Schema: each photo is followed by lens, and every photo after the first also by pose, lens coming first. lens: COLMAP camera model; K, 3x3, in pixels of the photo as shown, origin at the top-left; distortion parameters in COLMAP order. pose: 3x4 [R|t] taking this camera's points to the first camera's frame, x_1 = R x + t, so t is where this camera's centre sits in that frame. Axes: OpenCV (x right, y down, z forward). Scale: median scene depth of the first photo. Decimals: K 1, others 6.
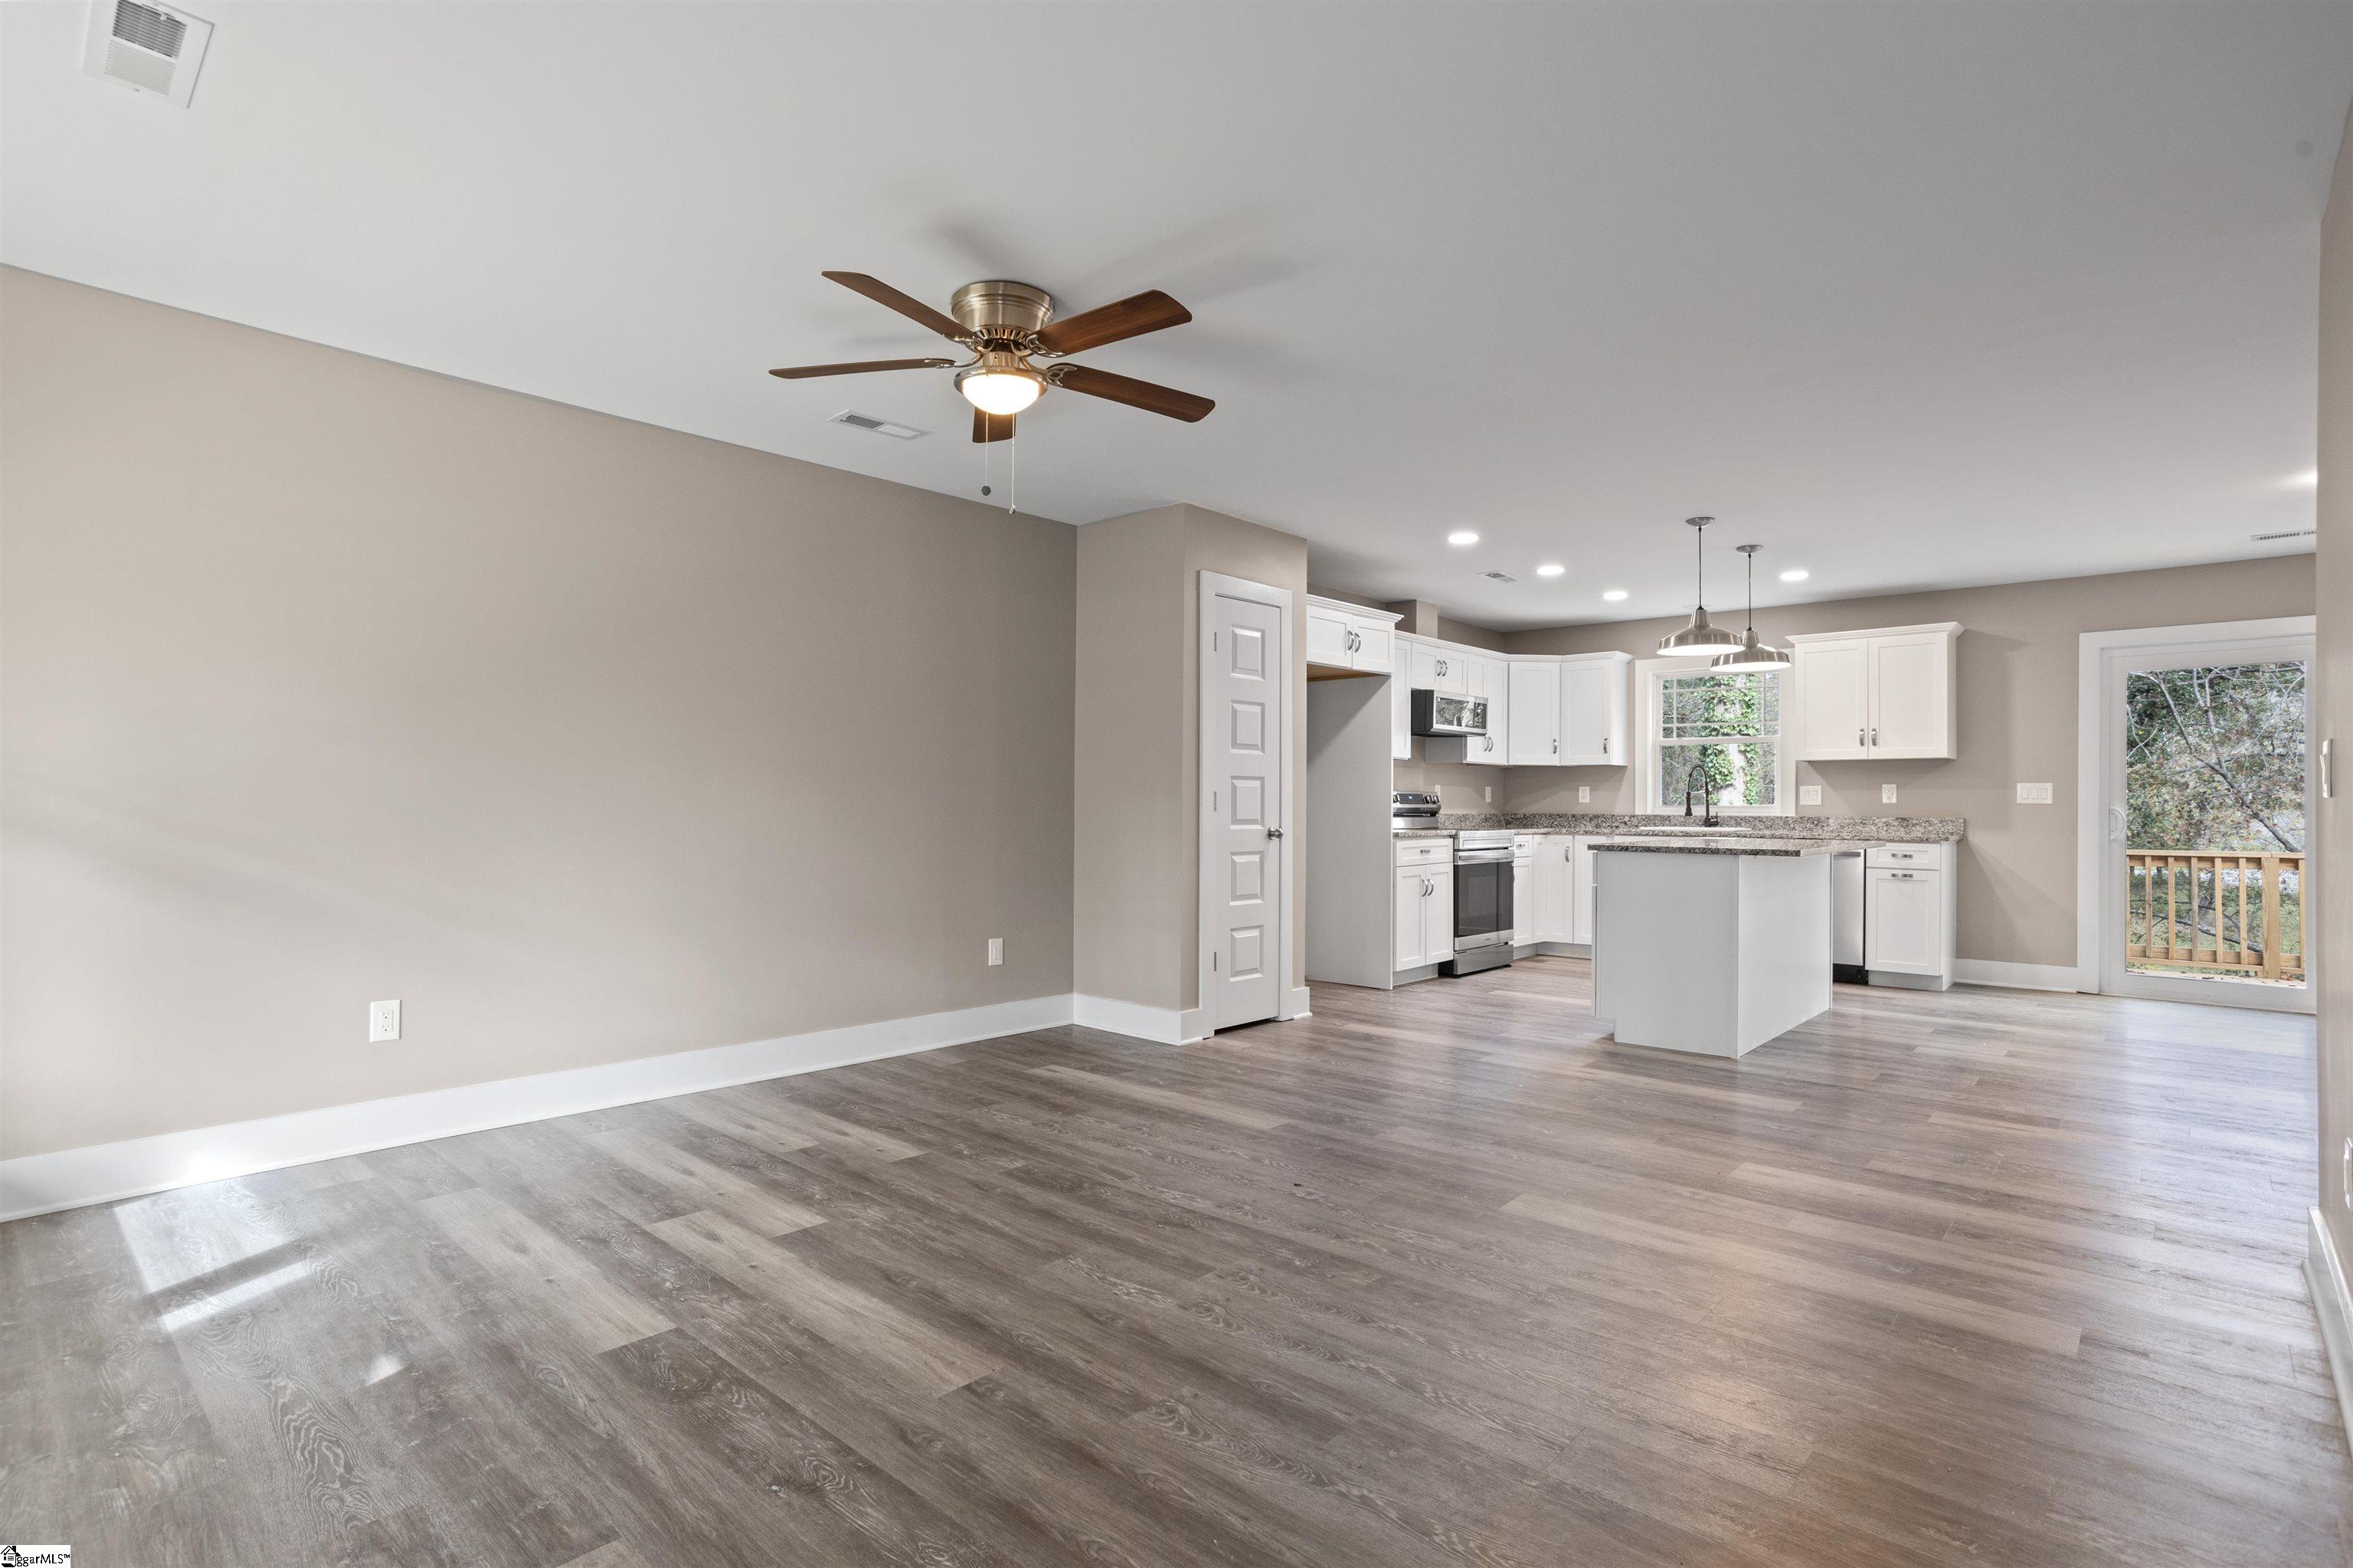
lens RADIAL K [[1153.3, 0, 1156.4], [0, 1153.3, 796.1], [0, 0, 1]] dist [-0.053273, 0.030151]
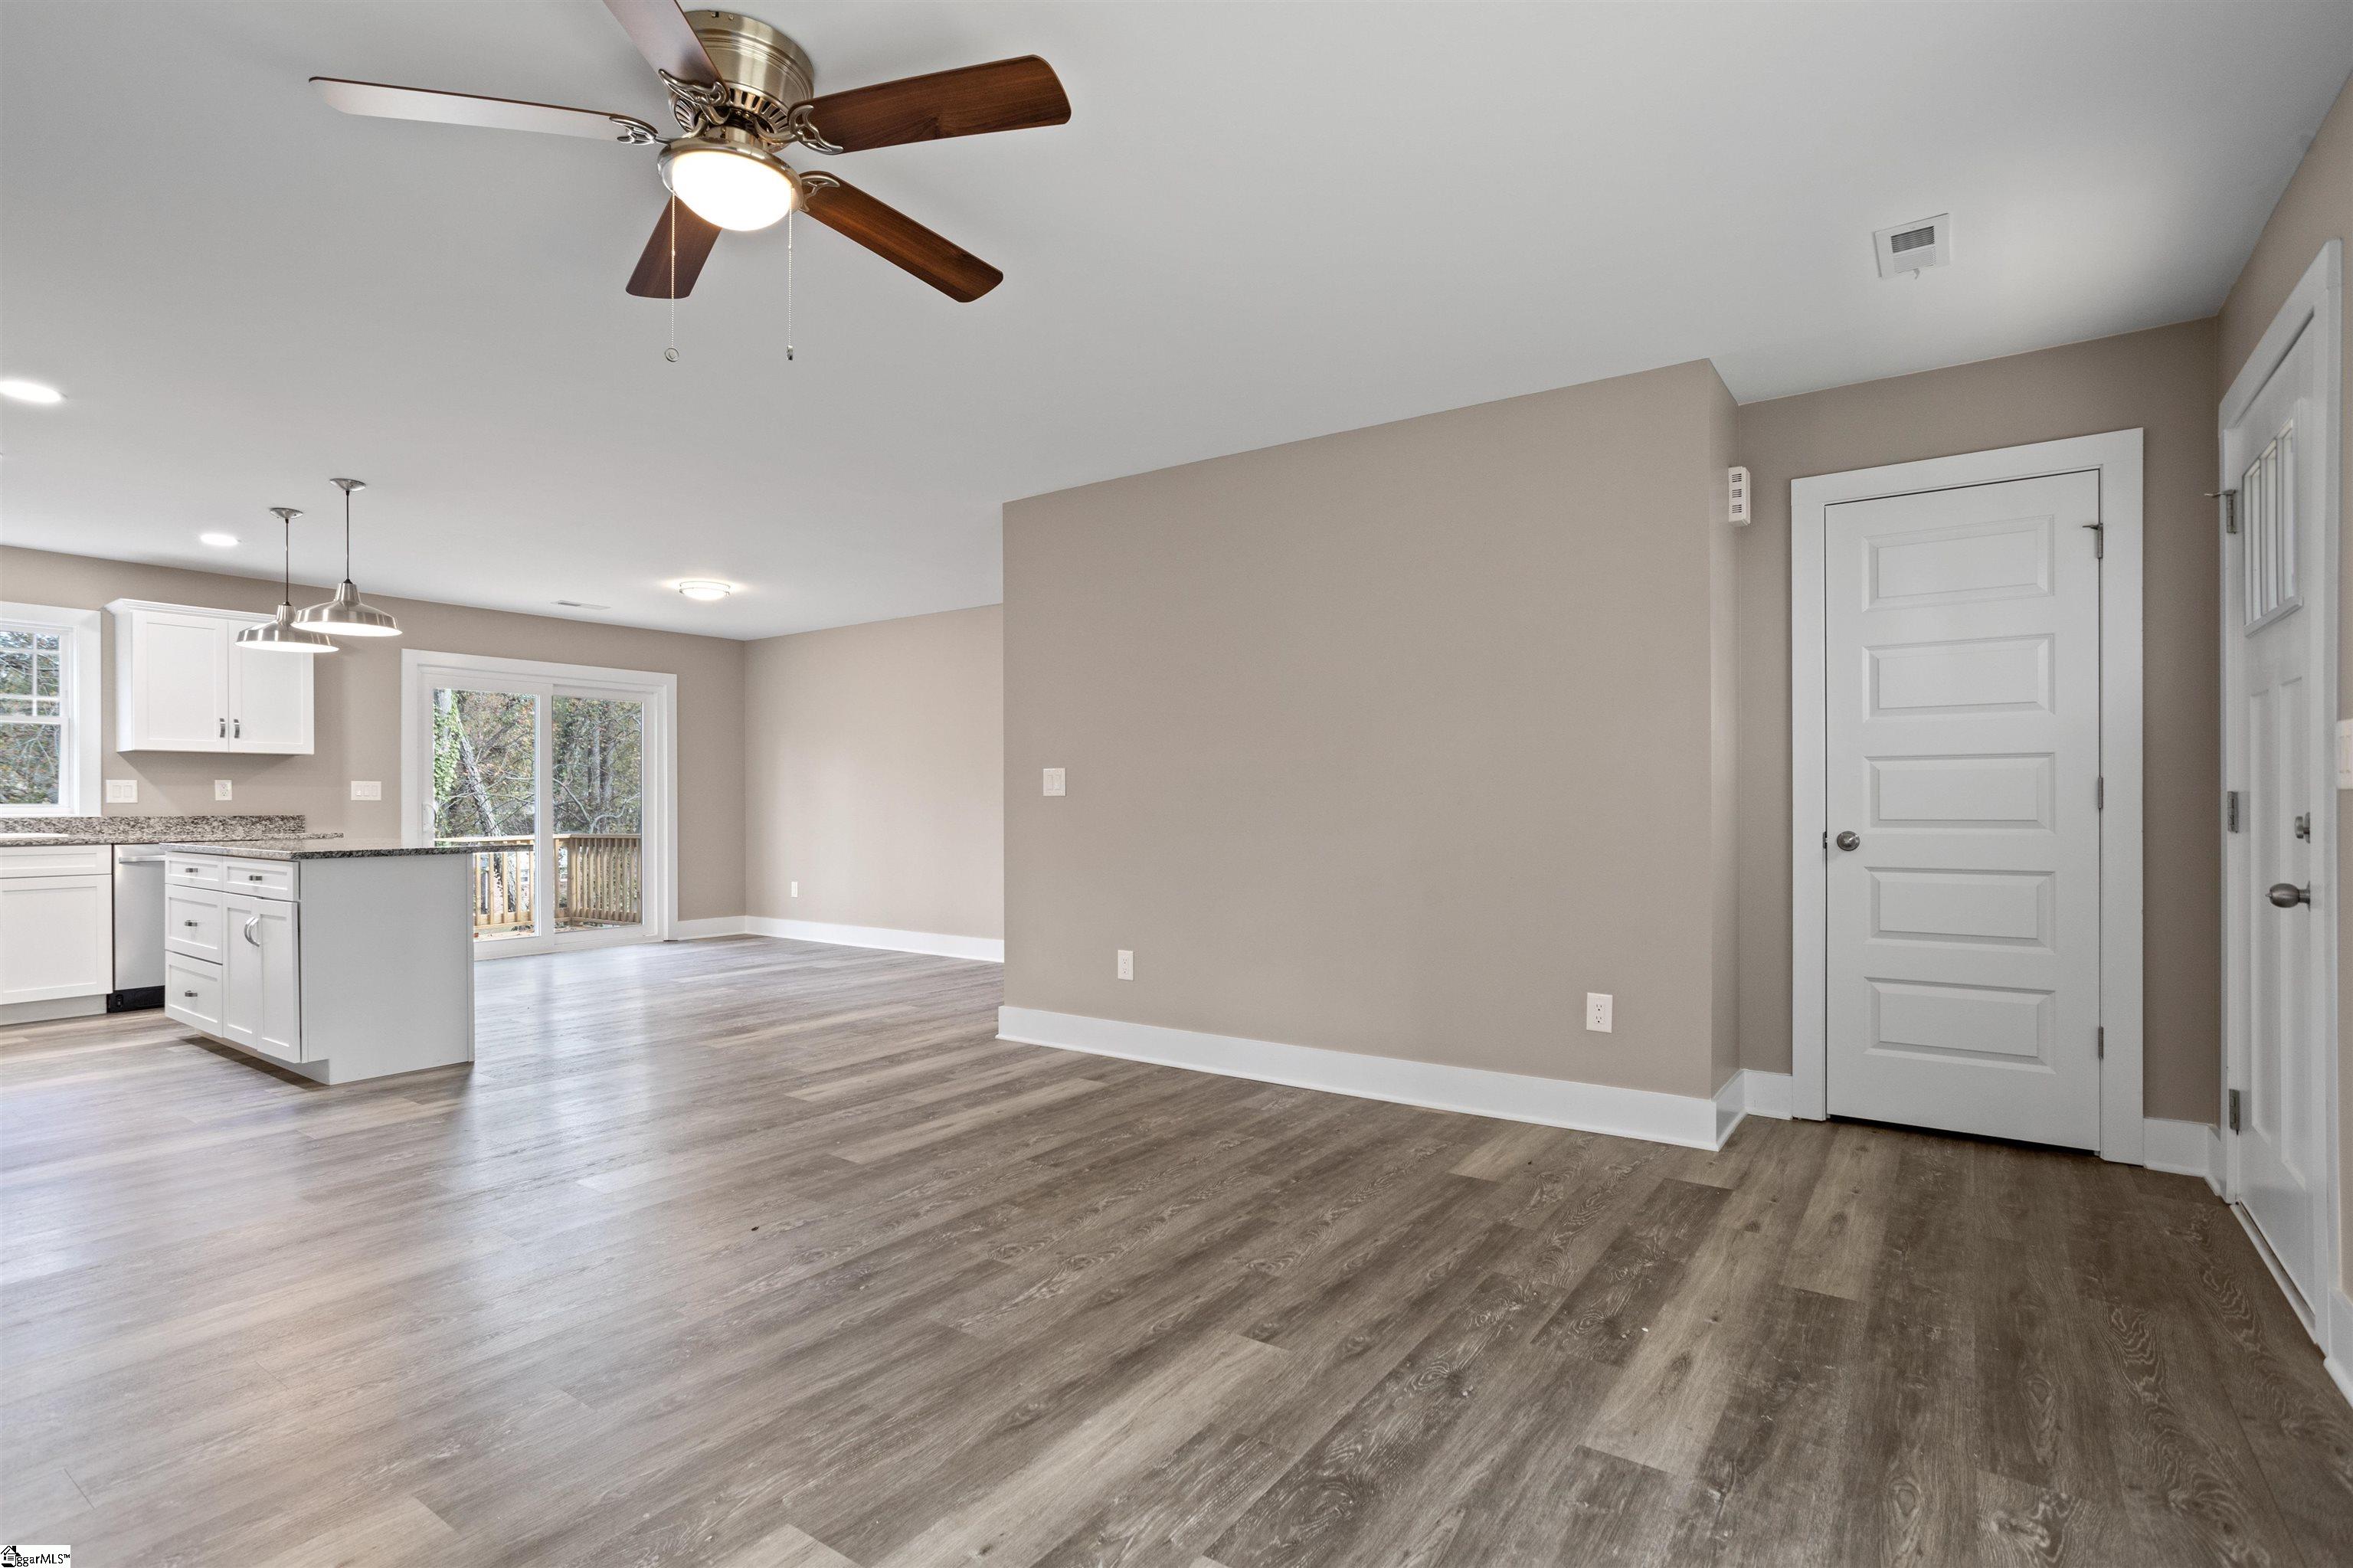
lens RADIAL K [[1153.3, 0, 1156.4], [0, 1153.3, 796.1], [0, 0, 1]] dist [-0.053273, 0.030151]
pose [[-0.122489, -0.000051, 0.992470, -0.988354], [-0.003149, 0.999995, -0.000337, 0.002169], [-0.992465, -0.003167, -0.122488, 0.993788]]
